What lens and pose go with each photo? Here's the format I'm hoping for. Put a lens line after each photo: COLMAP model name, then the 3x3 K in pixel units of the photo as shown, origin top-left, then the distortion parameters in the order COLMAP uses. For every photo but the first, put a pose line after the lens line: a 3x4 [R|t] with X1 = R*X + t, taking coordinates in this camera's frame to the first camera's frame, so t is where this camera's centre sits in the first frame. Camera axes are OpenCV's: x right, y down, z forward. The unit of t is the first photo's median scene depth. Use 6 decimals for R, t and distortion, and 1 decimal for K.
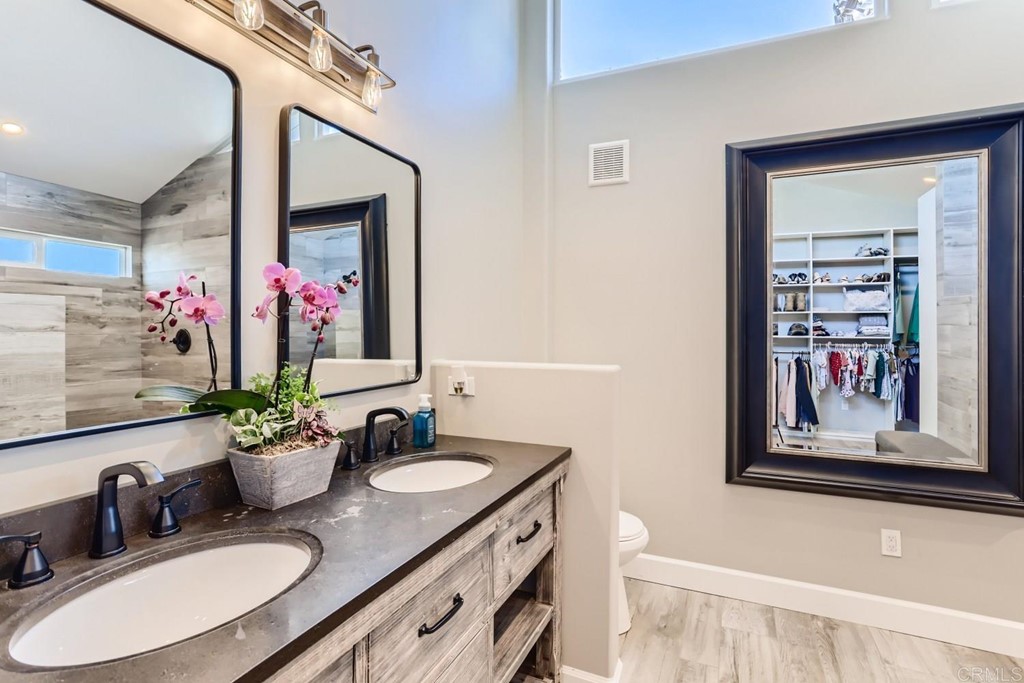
lens RADIAL K [[499.5, 0, 512.9], [0, 499.5, 336.0], [0, 0, 1]] dist [-0.025669, 0.015967]
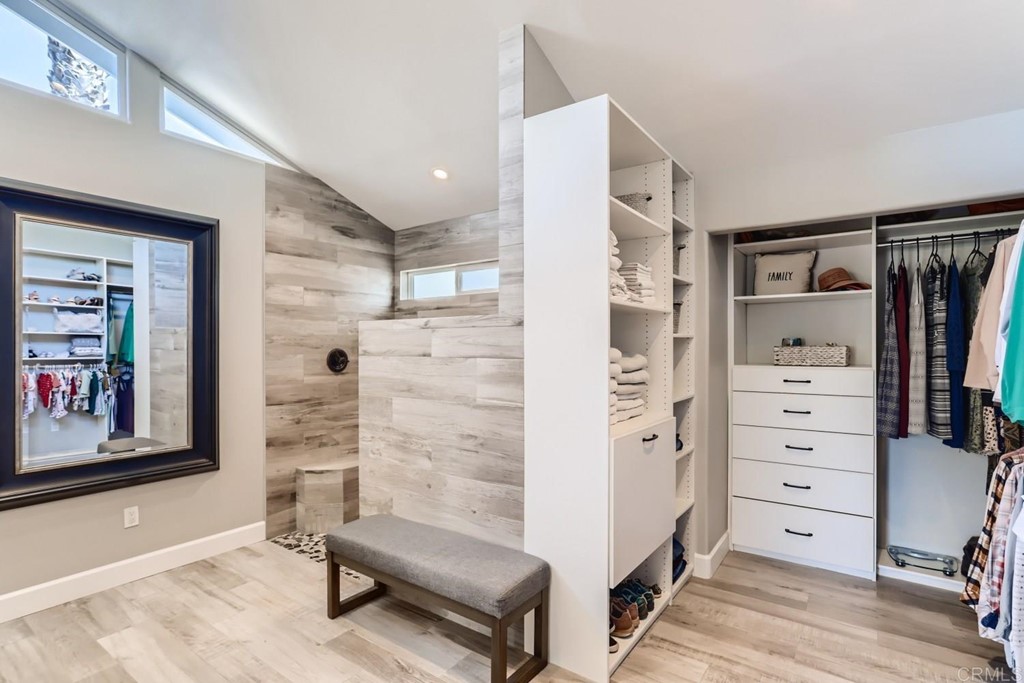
lens RADIAL K [[499.5, 0, 512.9], [0, 499.5, 336.0], [0, 0, 1]] dist [-0.025669, 0.015967]
pose [[0.199890, 0.019775, 0.979619, -0.126634], [0.009270, 0.999713, -0.022073, -0.012292], [-0.979775, 0.013493, 0.199649, -0.104287]]
